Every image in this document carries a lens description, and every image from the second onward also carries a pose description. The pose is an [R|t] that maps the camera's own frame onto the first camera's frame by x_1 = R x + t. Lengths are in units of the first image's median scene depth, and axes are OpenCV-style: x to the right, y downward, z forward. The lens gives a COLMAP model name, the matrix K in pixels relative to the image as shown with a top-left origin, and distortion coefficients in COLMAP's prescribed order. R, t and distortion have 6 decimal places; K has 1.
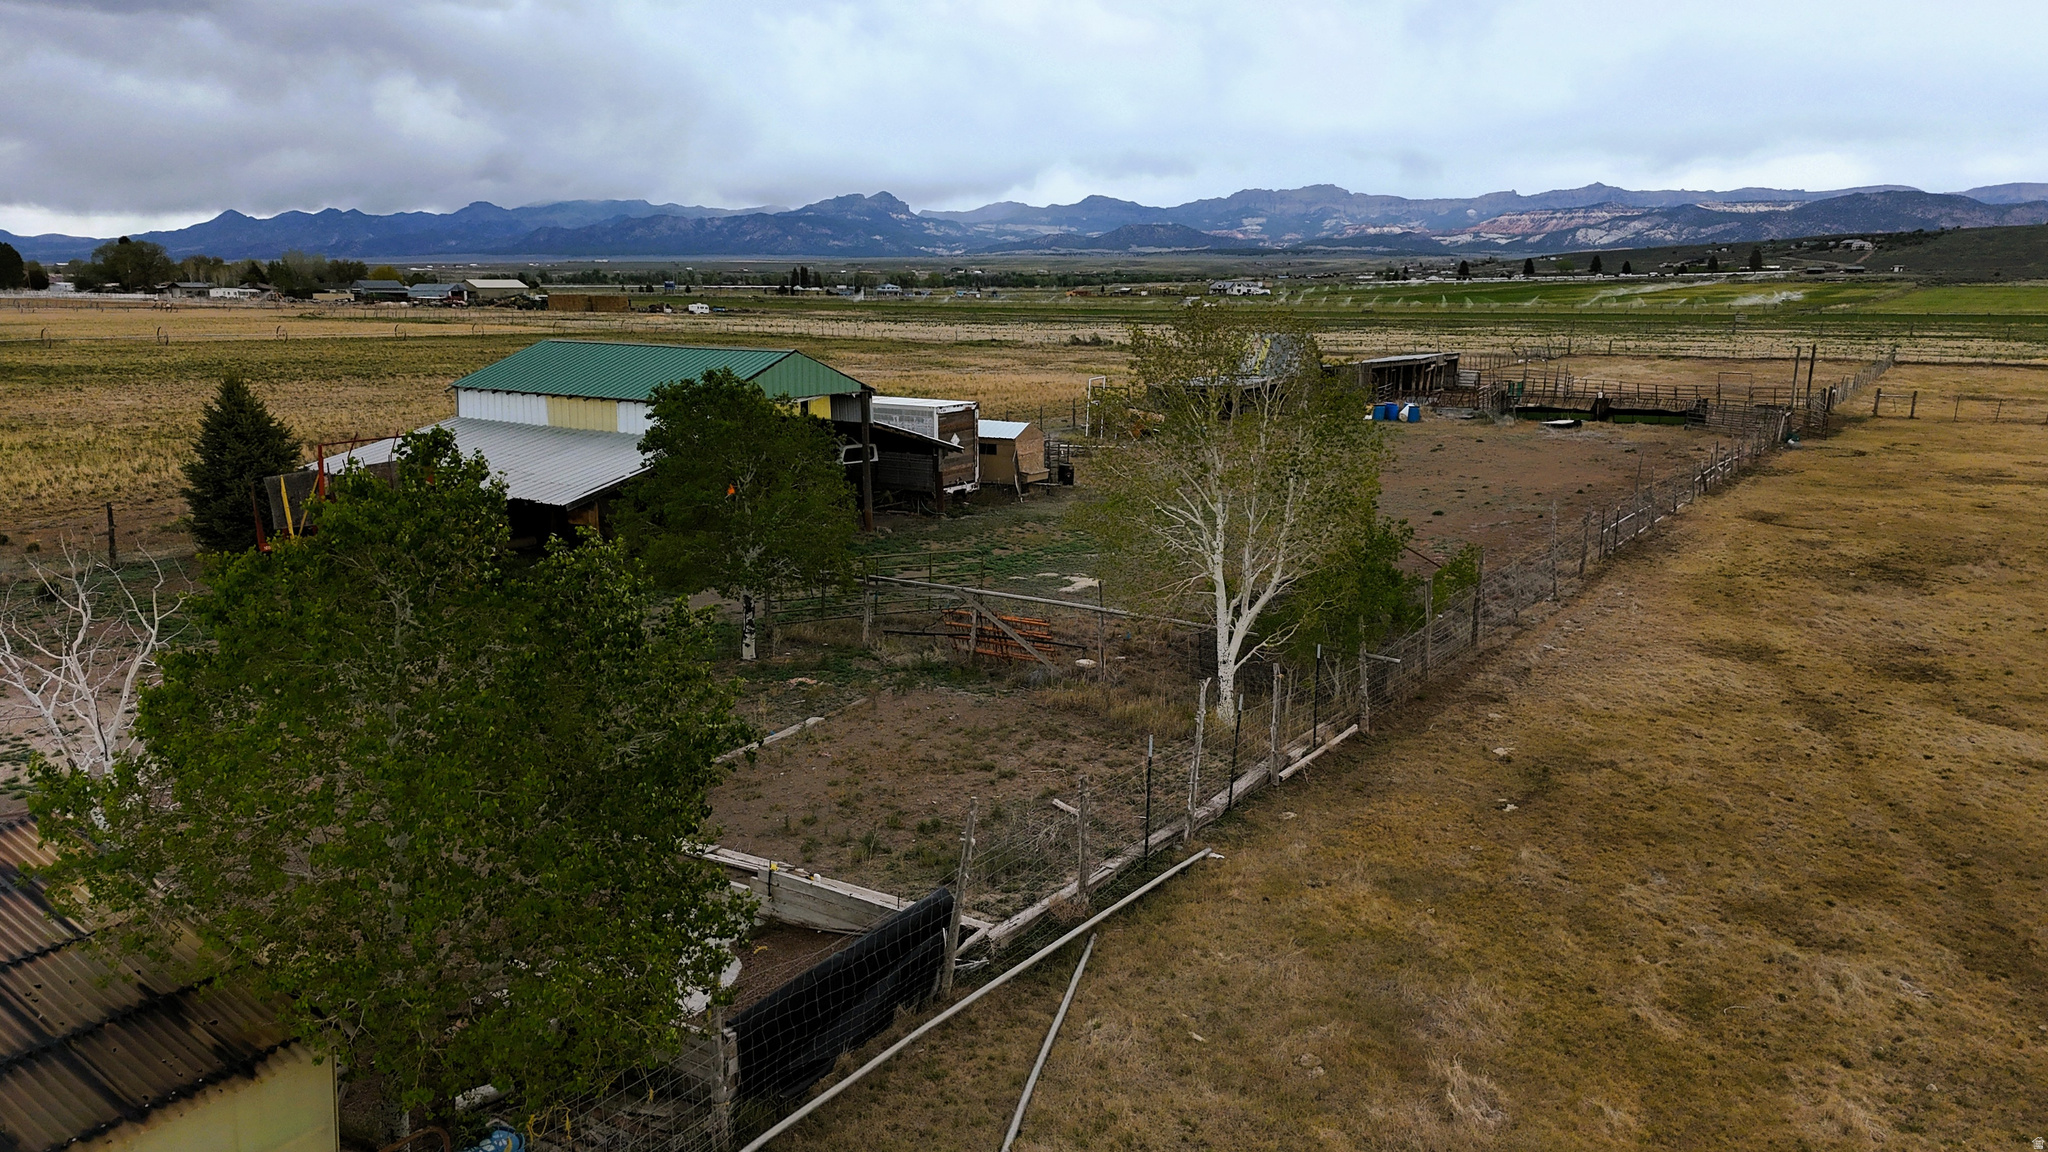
lens RADIAL K [[1503.9, 0, 1024.0], [0, 1503.9, 576.0], [0, 0, 1]] dist [0.064658, -0.052360]
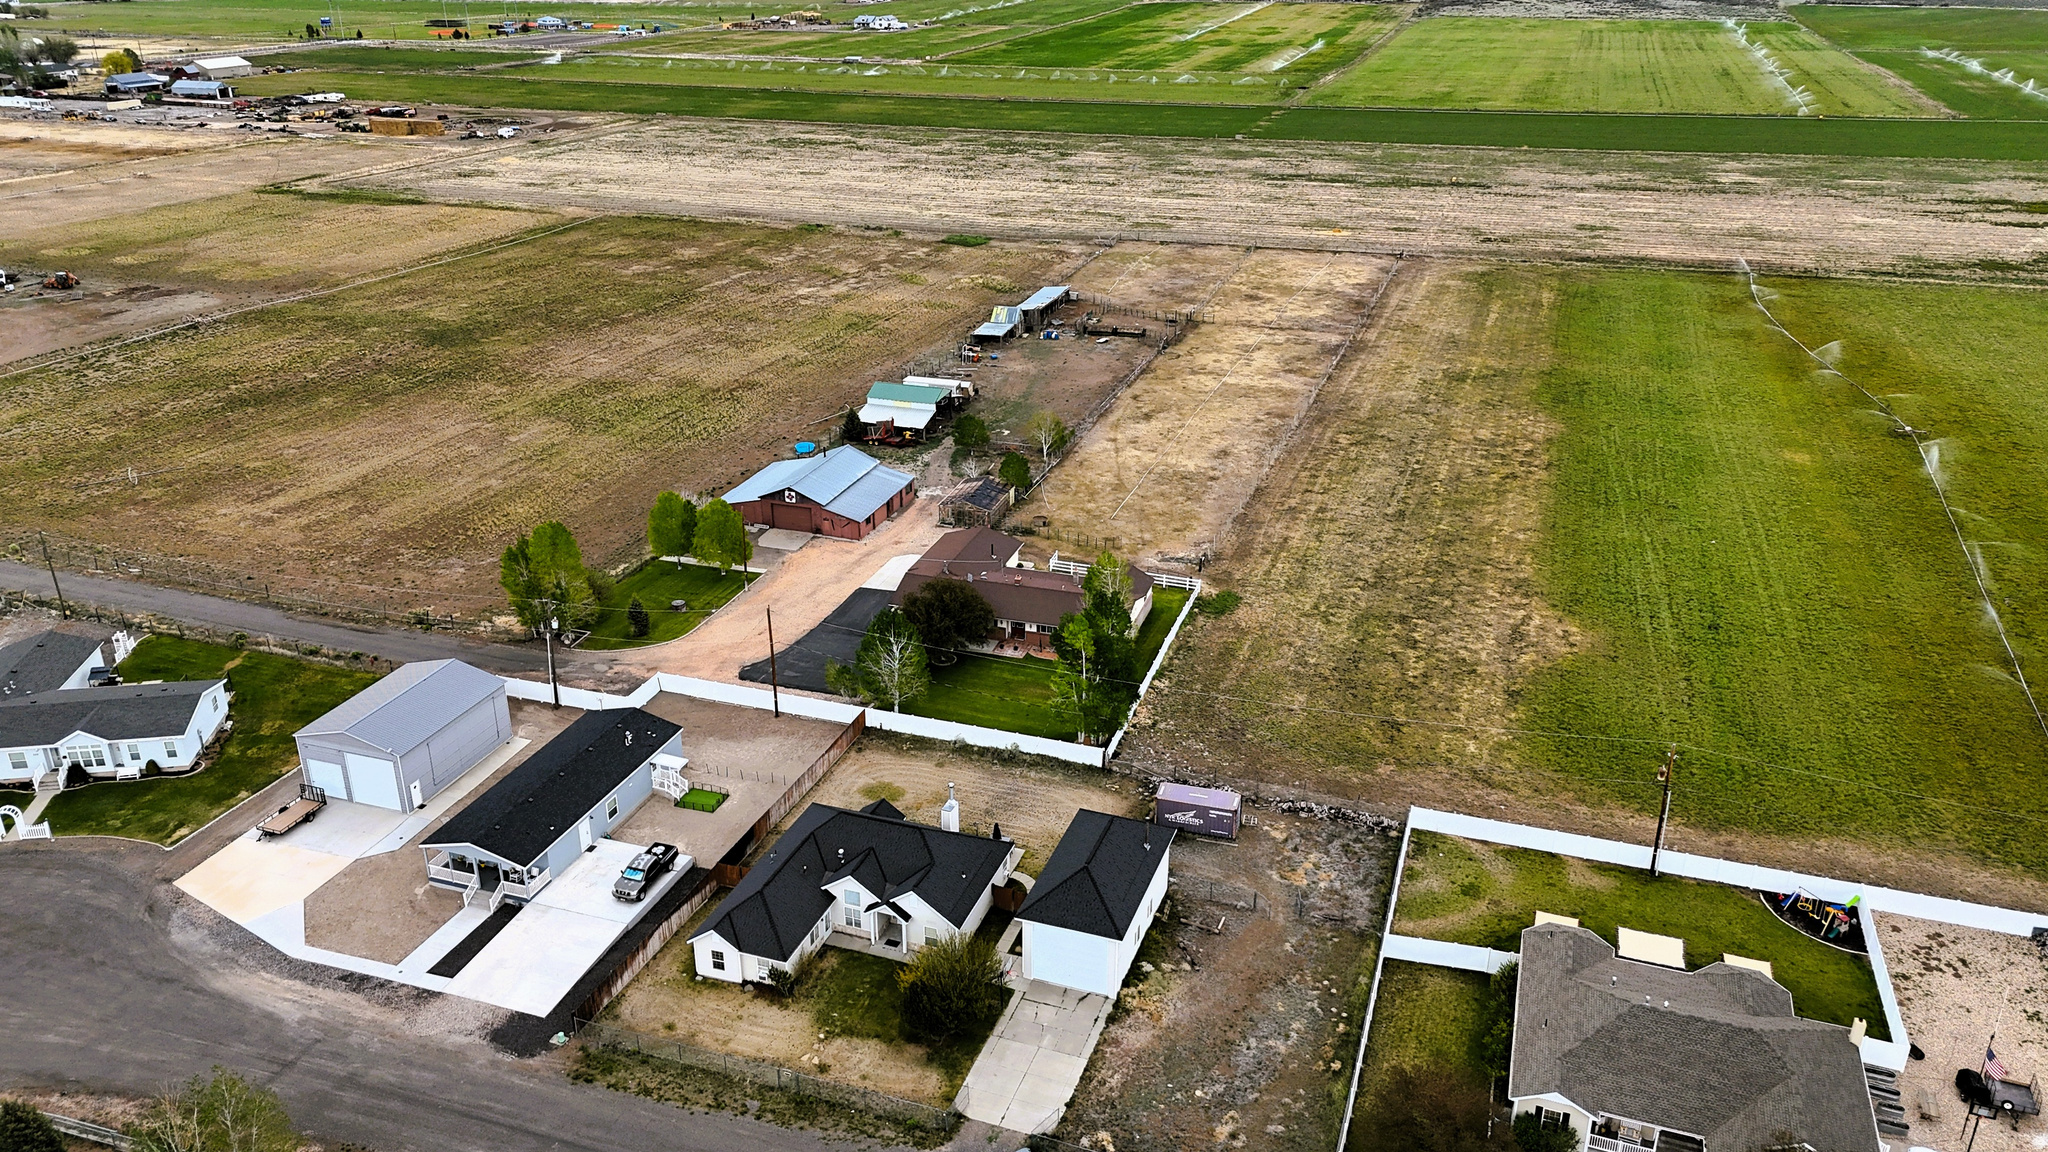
lens RADIAL K [[1503.9, 0, 1024.0], [0, 1503.9, 576.0], [0, 0, 1]] dist [0.064658, -0.052360]
pose [[0.968802, -0.104615, 0.224673, -0.090705], [0.054109, 0.973957, 0.220182, -0.052649], [-0.241856, -0.201156, 0.949232, -0.330793]]
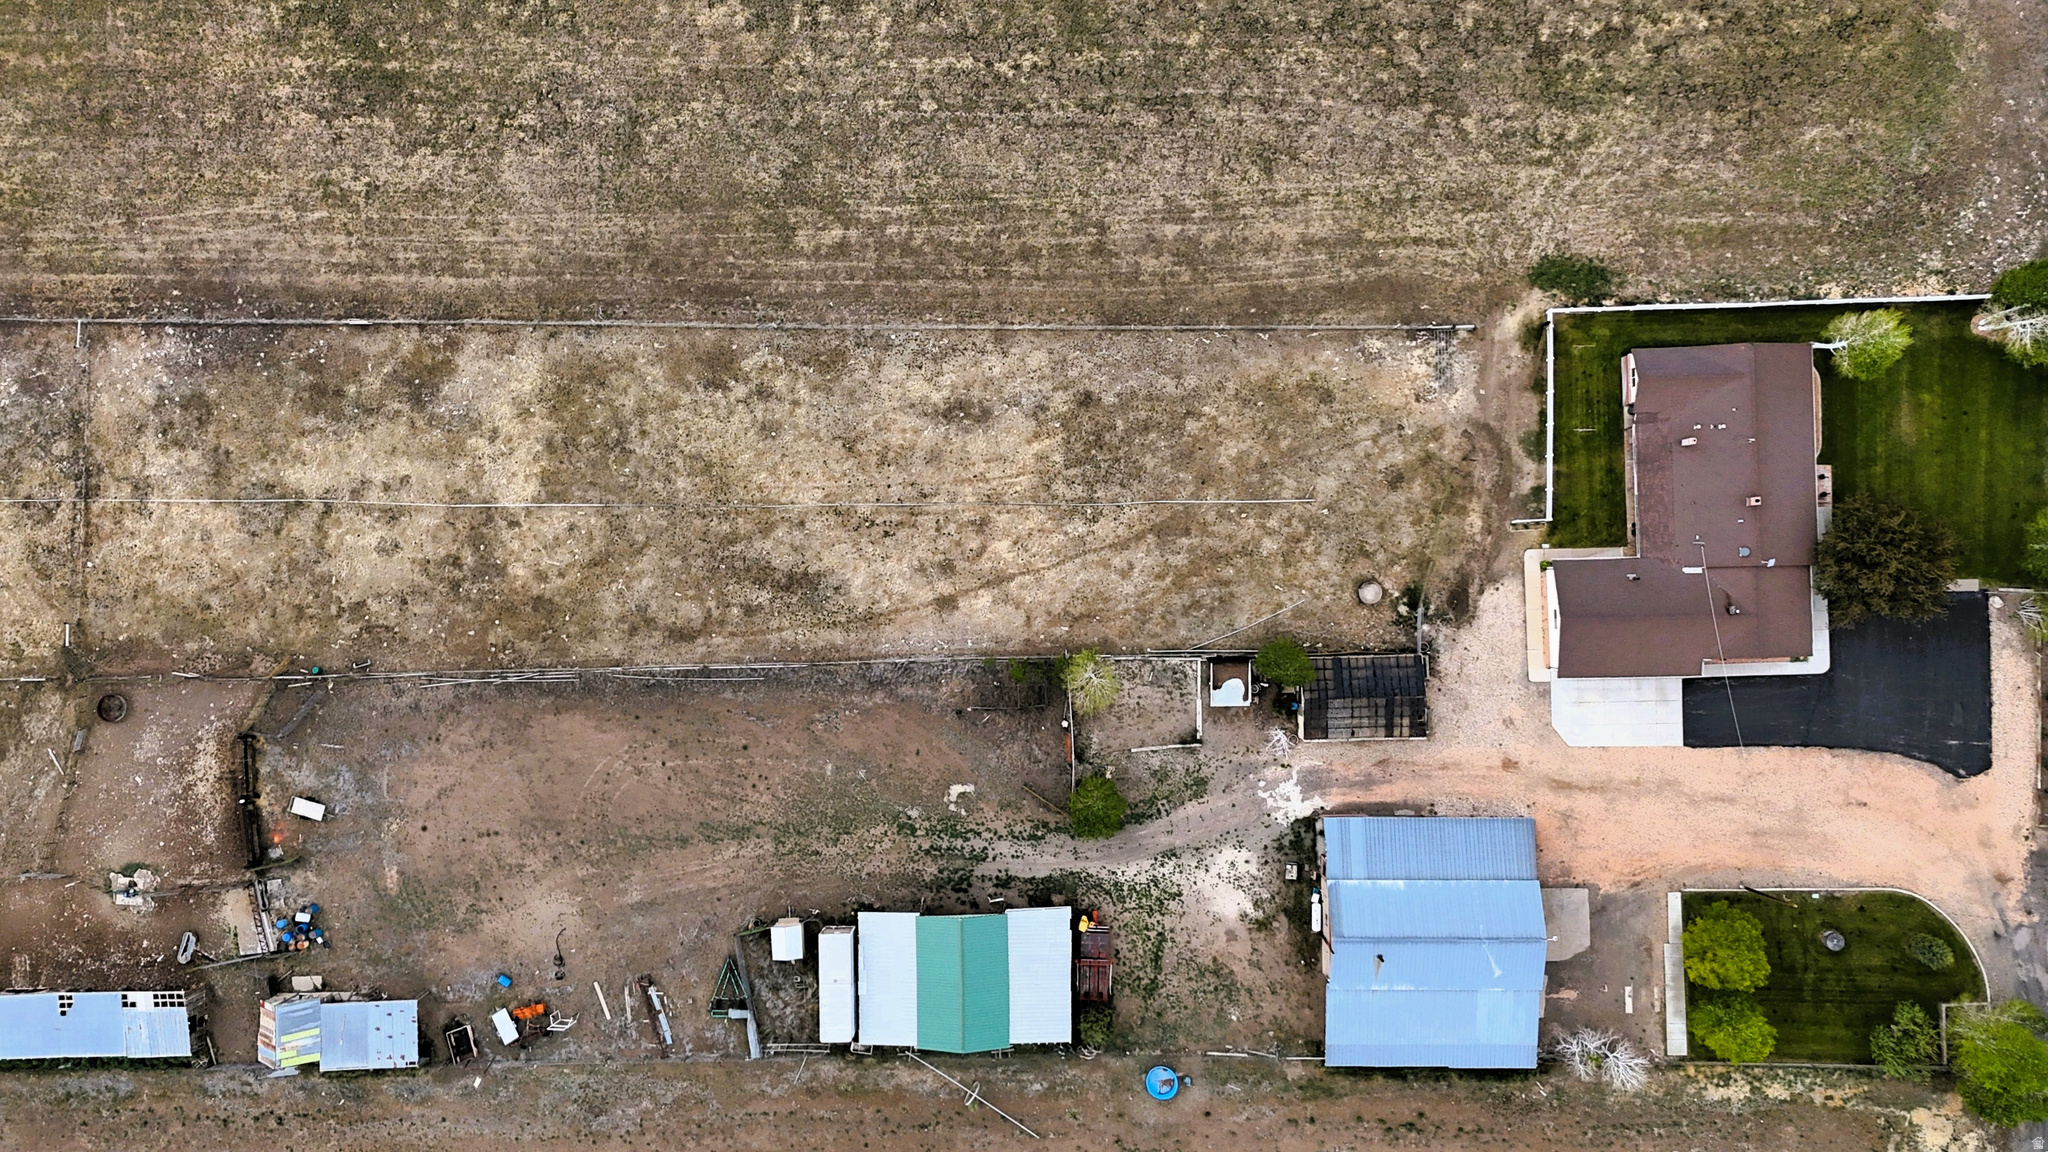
lens RADIAL K [[1507.0, 0, 1024.0], [0, 1507.0, 576.0], [0, 0, 1]] dist [0.077758, -0.068557]
pose [[-0.550243, -0.834774, 0.019606, 0.021451], [0.178925, -0.094939, 0.979271, -0.233041], [-0.815609, 0.542345, 0.201602, 0.000149]]
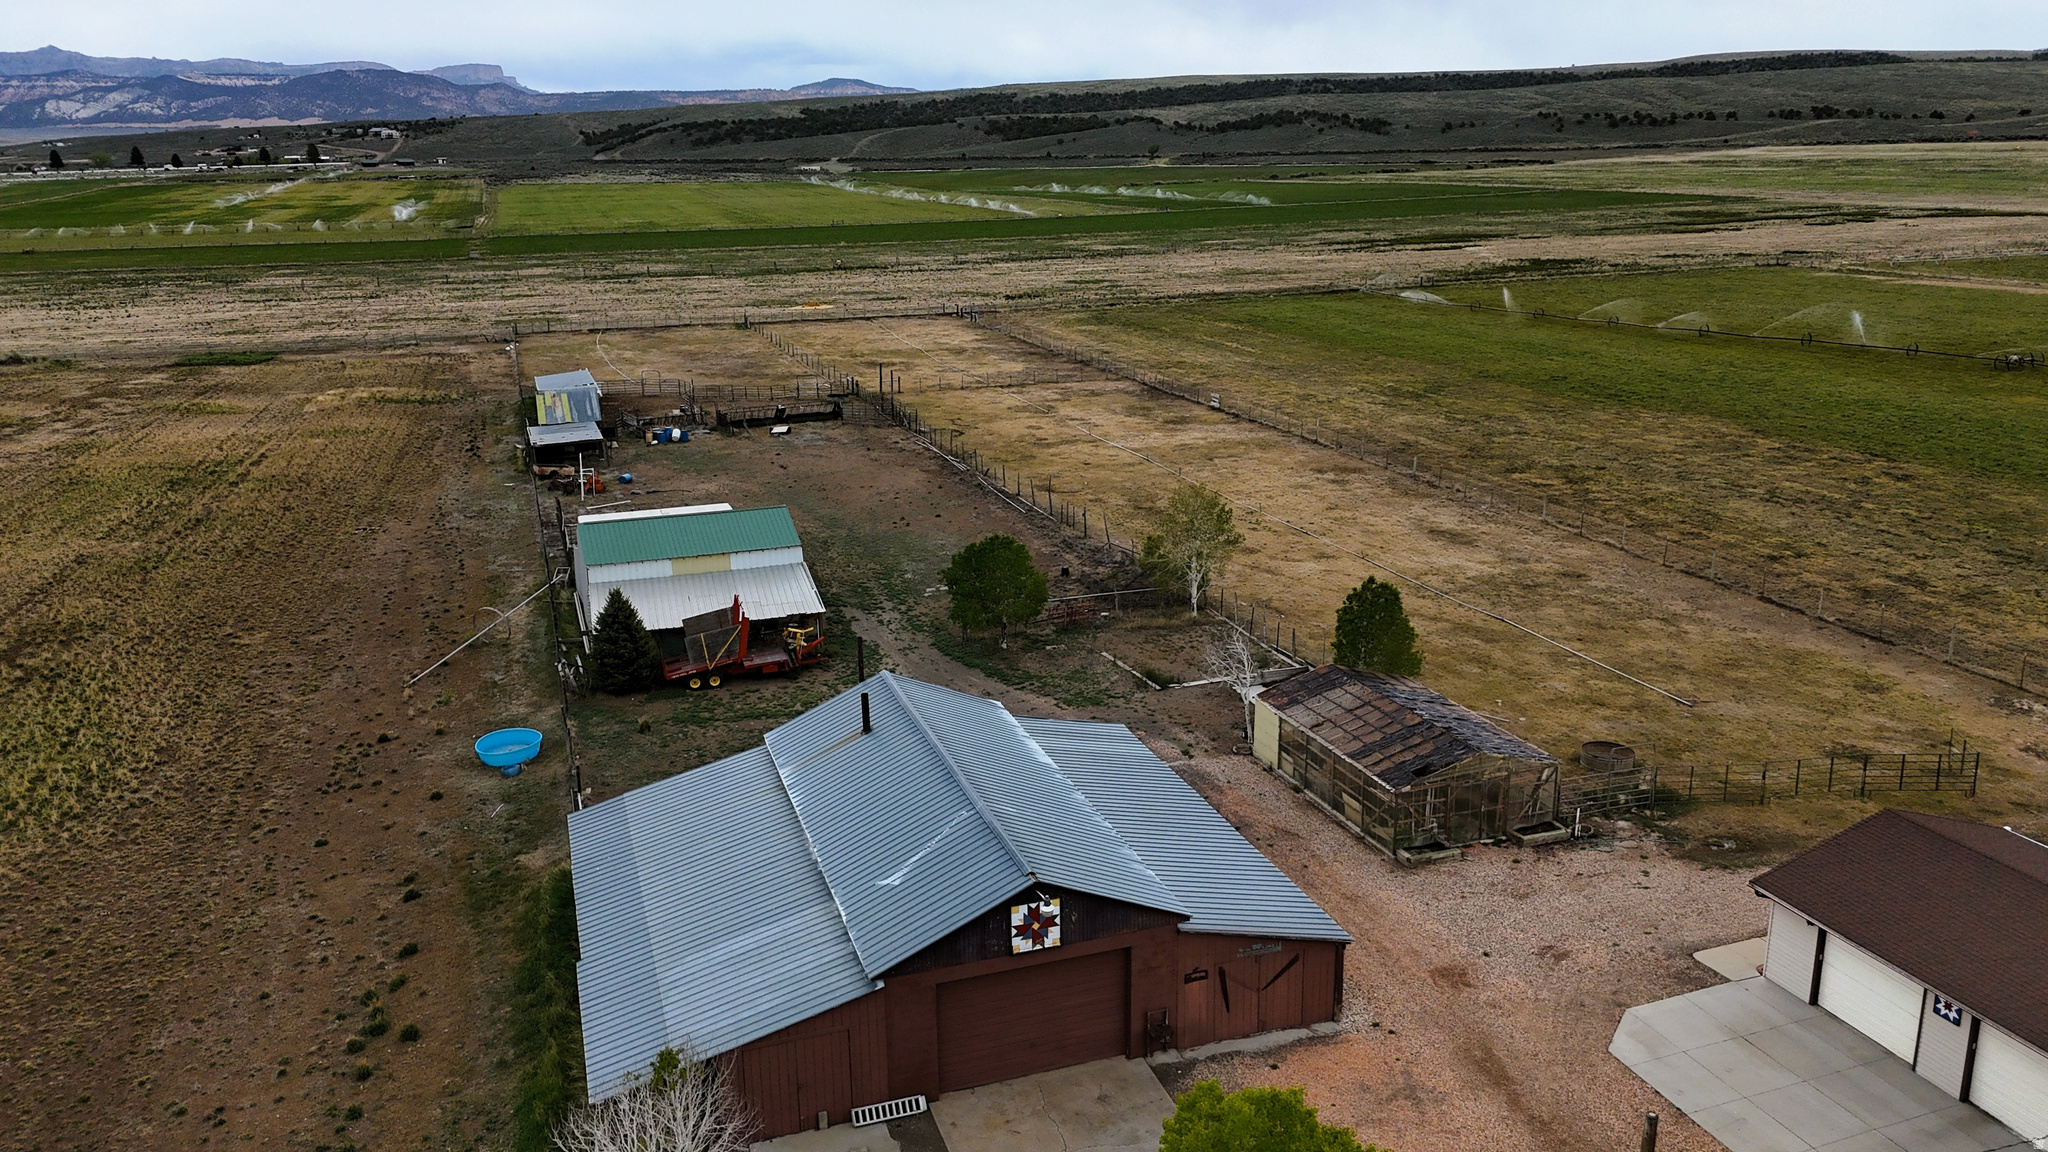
lens RADIAL K [[1503.9, 0, 1024.0], [0, 1503.9, 576.0], [0, 0, 1]] dist [0.064658, -0.052360]
pose [[0.625882, -0.228455, 0.745708, -0.114257], [0.169629, 0.973122, 0.155754, -0.025367], [-0.761247, 0.029010, 0.647813, -0.035188]]
